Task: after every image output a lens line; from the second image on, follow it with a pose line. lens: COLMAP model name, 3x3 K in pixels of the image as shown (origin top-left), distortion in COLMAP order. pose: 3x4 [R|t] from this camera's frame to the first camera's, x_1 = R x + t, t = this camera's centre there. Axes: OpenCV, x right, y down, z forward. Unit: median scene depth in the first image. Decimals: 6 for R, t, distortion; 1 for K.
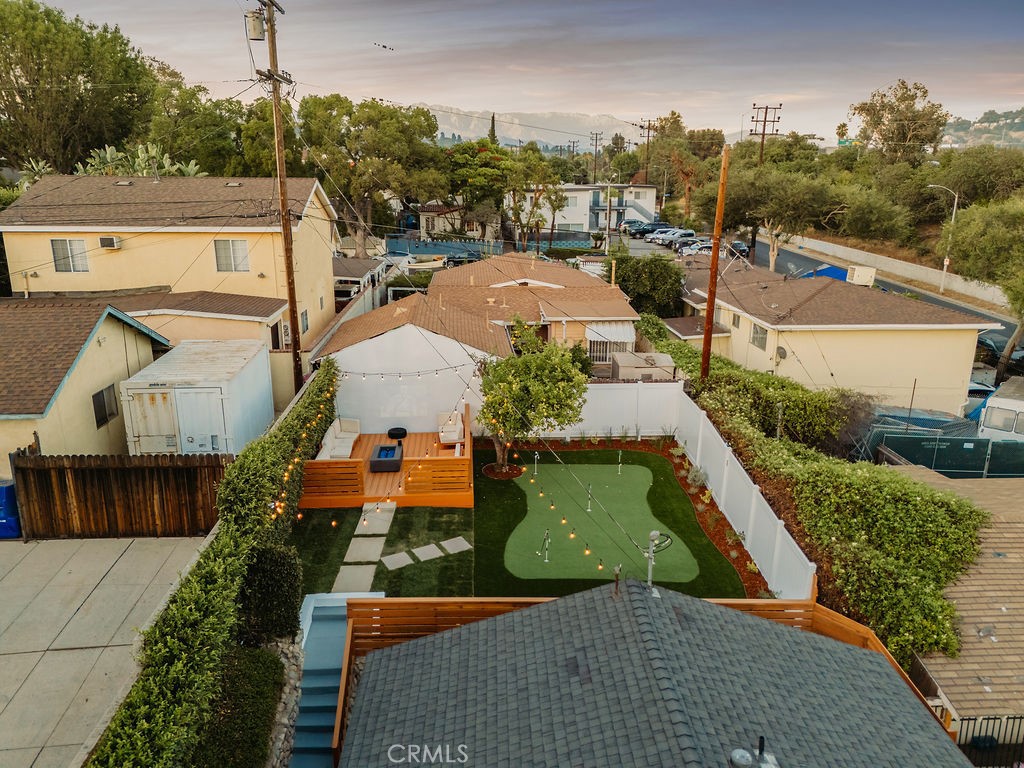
lens RADIAL K [[737.4, 0, 512.0], [0, 737.4, 384.0], [0, 0, 1]] dist [0.072517, -0.074656]
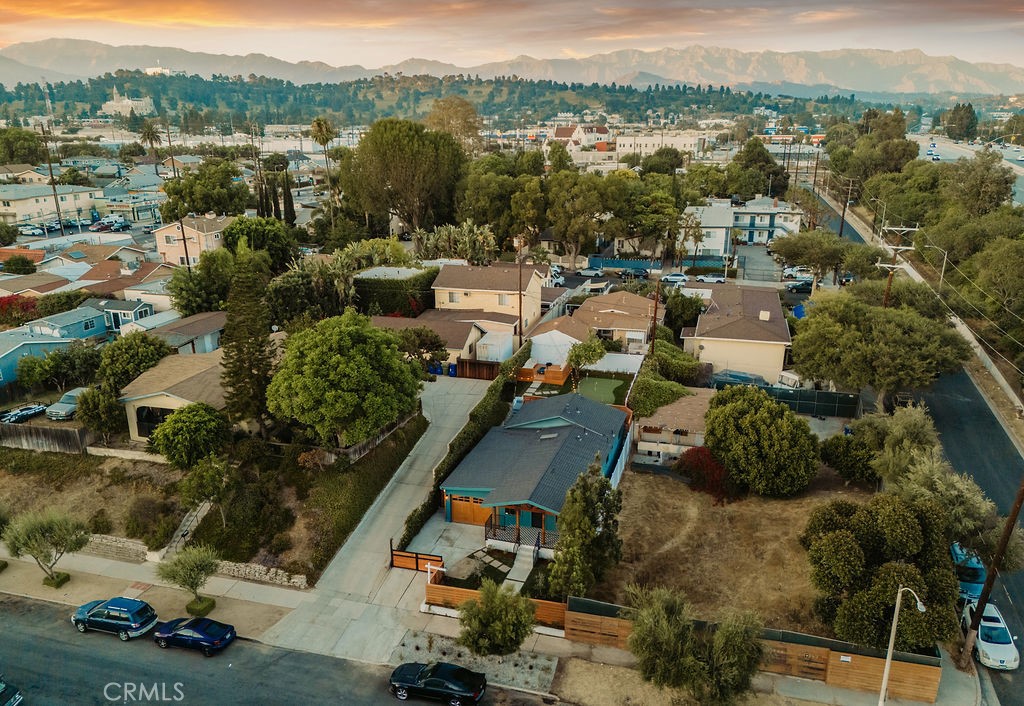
lens RADIAL K [[782.9, 0, 512.0], [0, 782.9, 353.0], [0, 0, 1]] dist [-0.000847, -0.000057]
pose [[0.944744, 0.082350, -0.317297, 0.729642], [-0.077708, 0.996603, 0.027281, -0.056712], [0.318465, -0.001117, 0.947934, -2.146063]]
